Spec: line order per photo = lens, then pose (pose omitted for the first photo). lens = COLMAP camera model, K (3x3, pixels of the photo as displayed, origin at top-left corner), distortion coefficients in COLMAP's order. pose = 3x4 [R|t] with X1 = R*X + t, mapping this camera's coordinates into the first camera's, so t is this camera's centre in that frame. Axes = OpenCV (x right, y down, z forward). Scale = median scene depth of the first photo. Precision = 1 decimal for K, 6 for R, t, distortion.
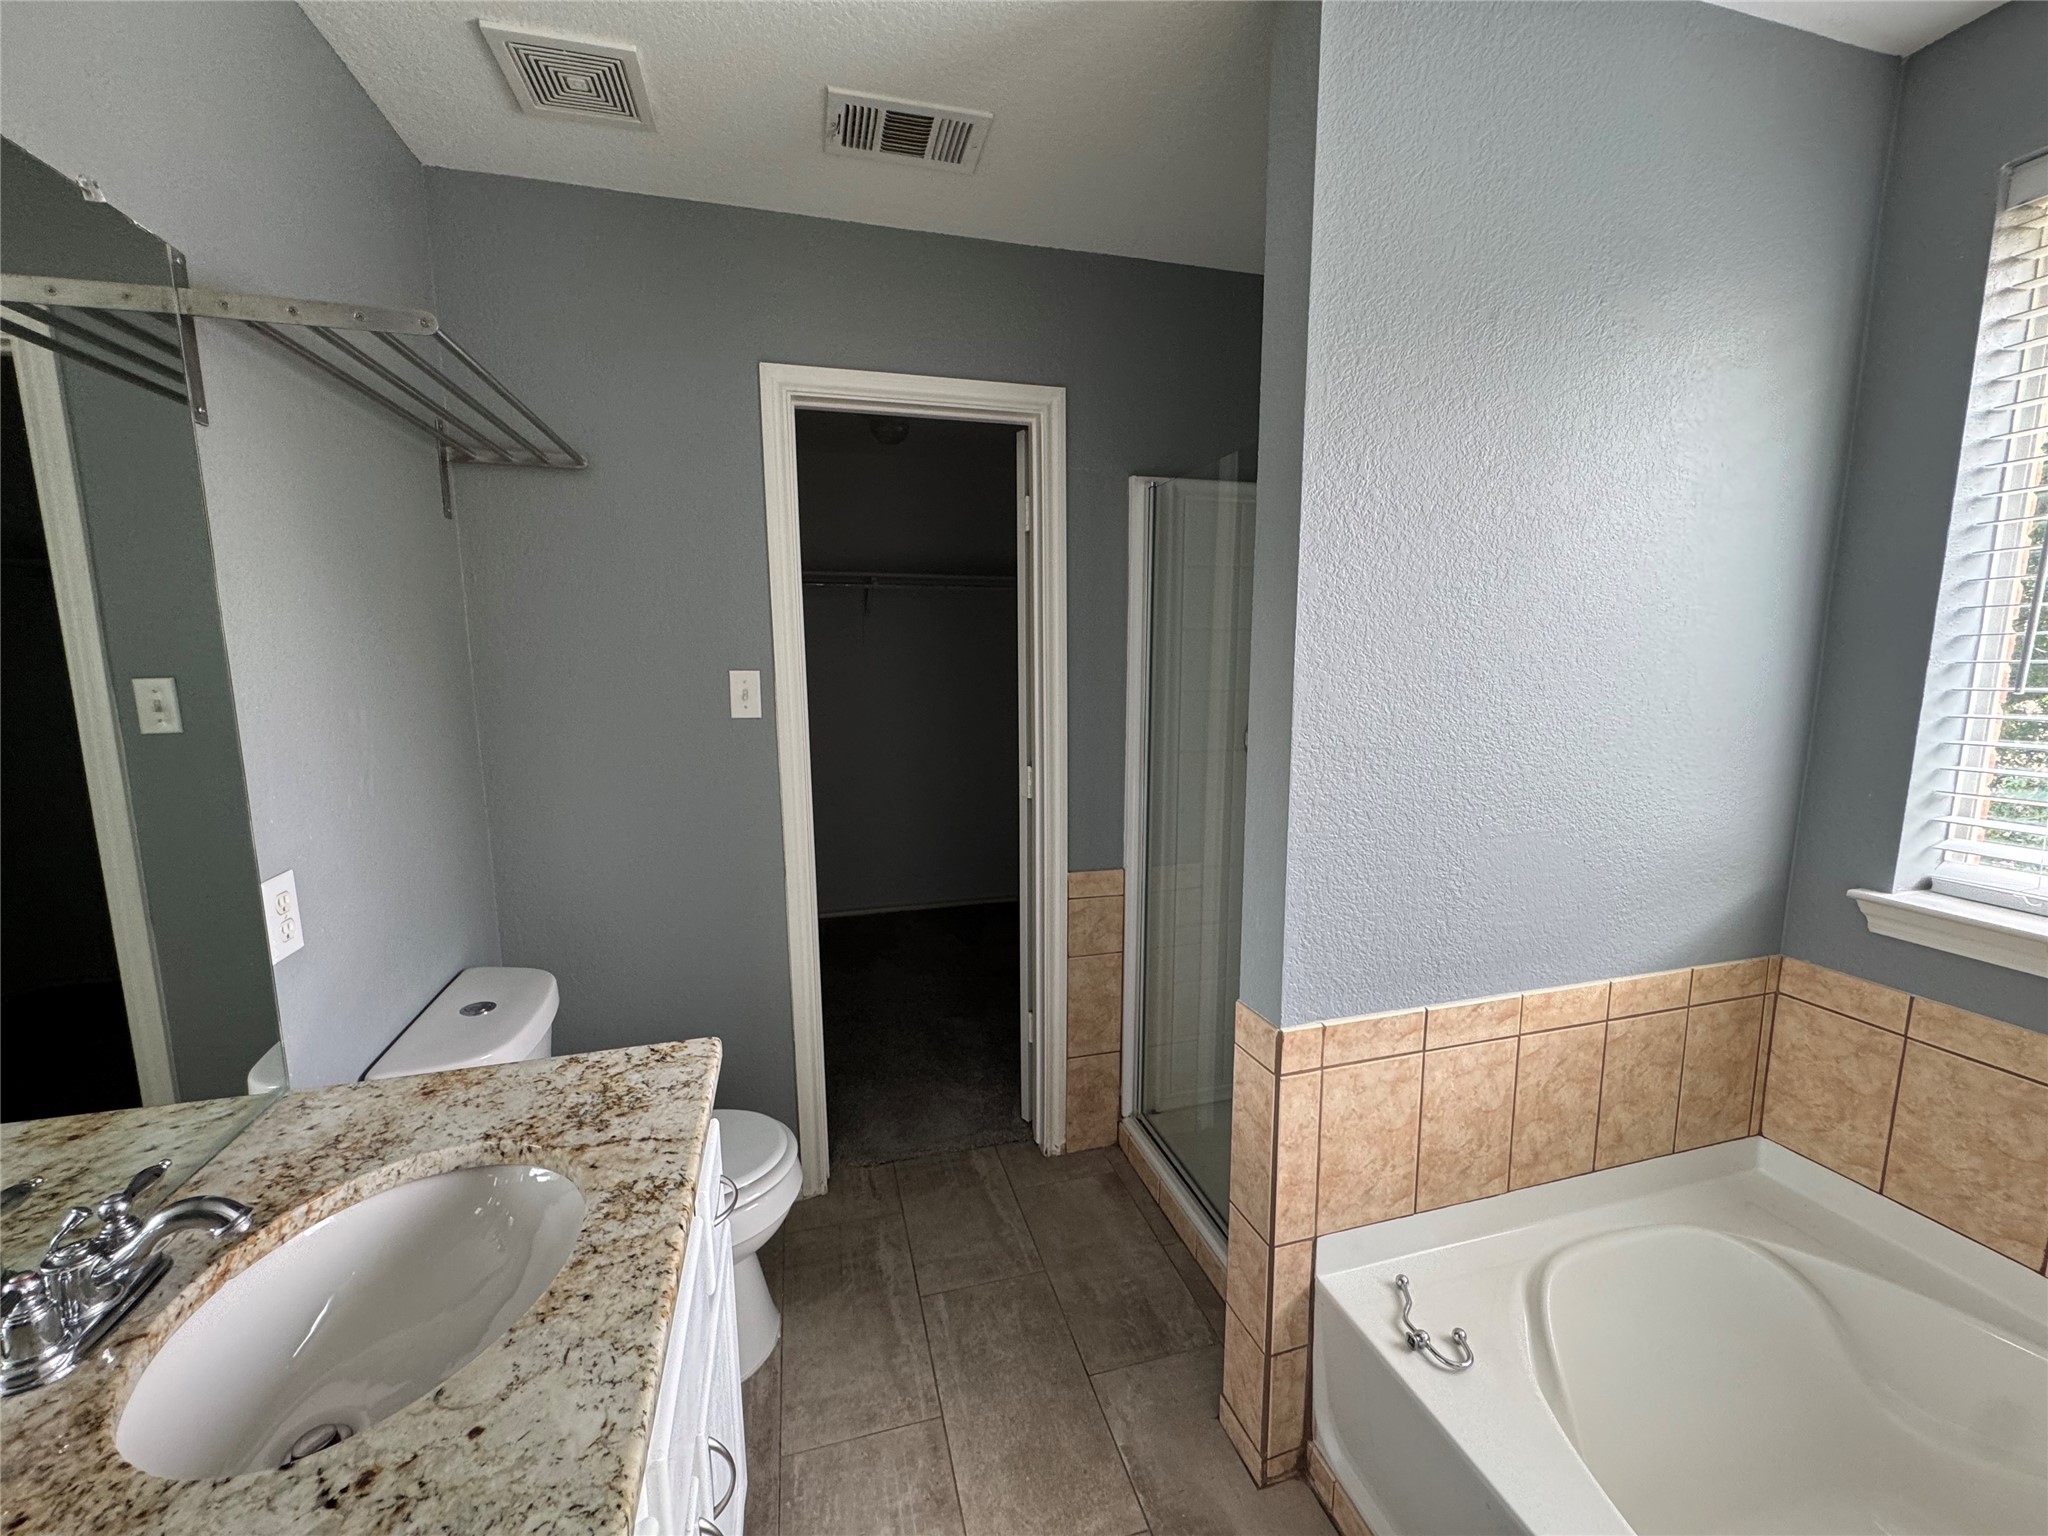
lens RADIAL K [[818.3, 0, 1021.0], [0, 818.3, 769.1], [0, 0, 1]] dist [-0.000996, -0.000164]
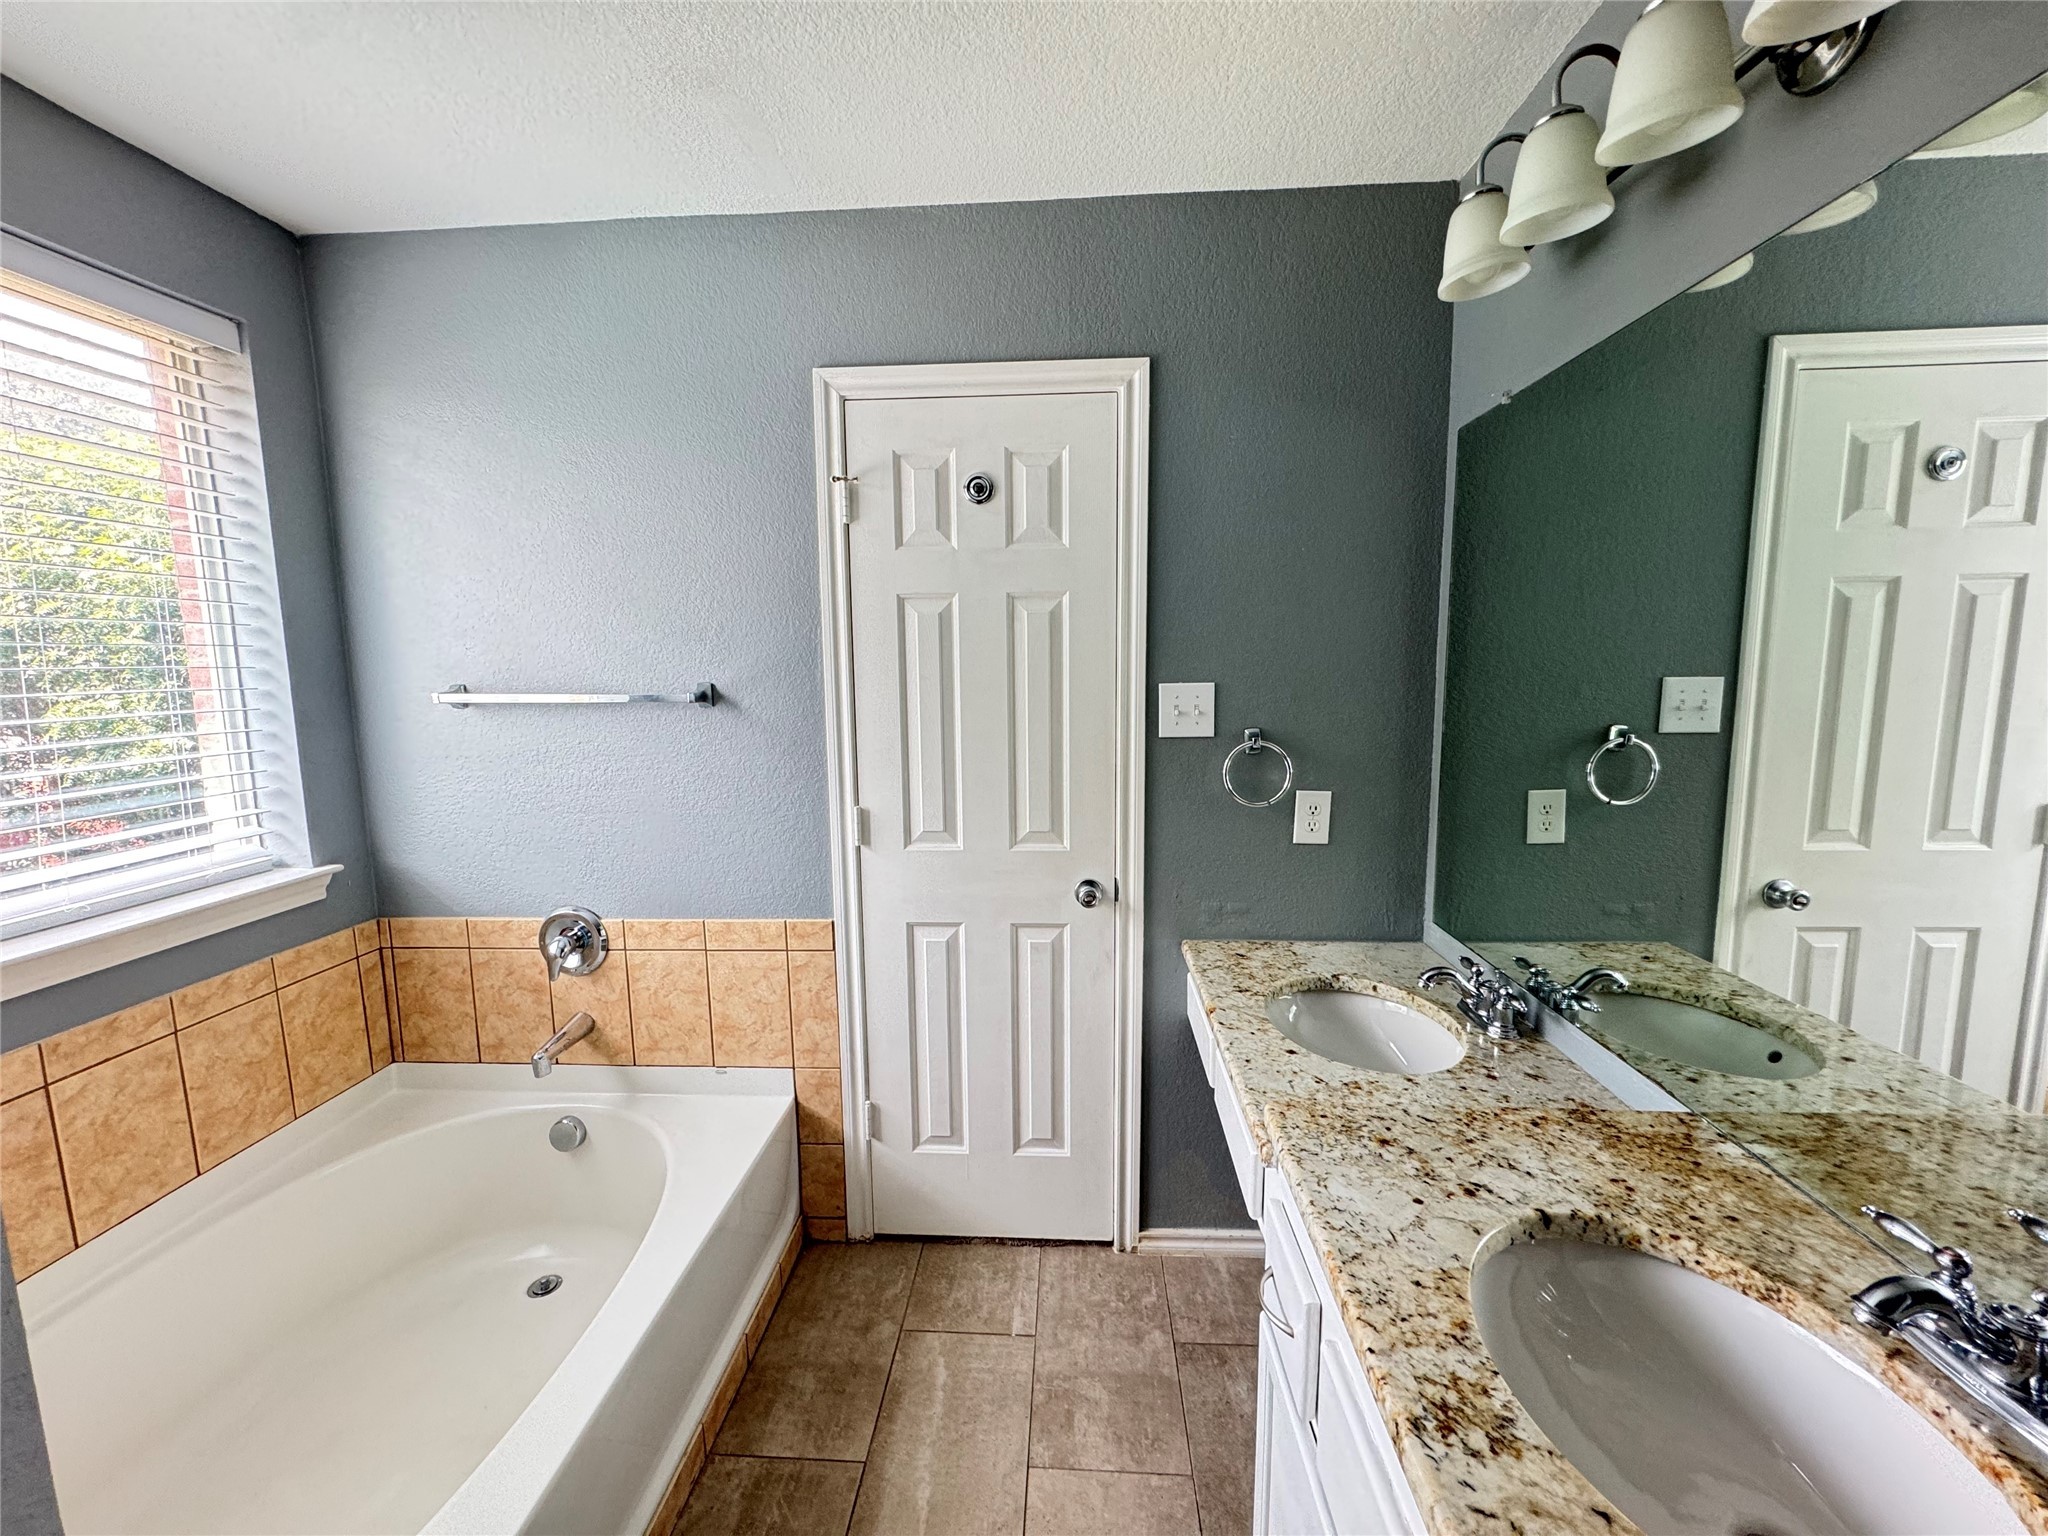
lens RADIAL K [[818.3, 0, 1021.0], [0, 818.3, 769.1], [0, 0, 1]] dist [-0.000996, -0.000164]
pose [[-0.945625, -0.032309, 0.323650, -0.340652], [0.056038, 0.963992, 0.259960, -0.248281], [-0.320395, 0.263962, -0.909764, 1.764453]]
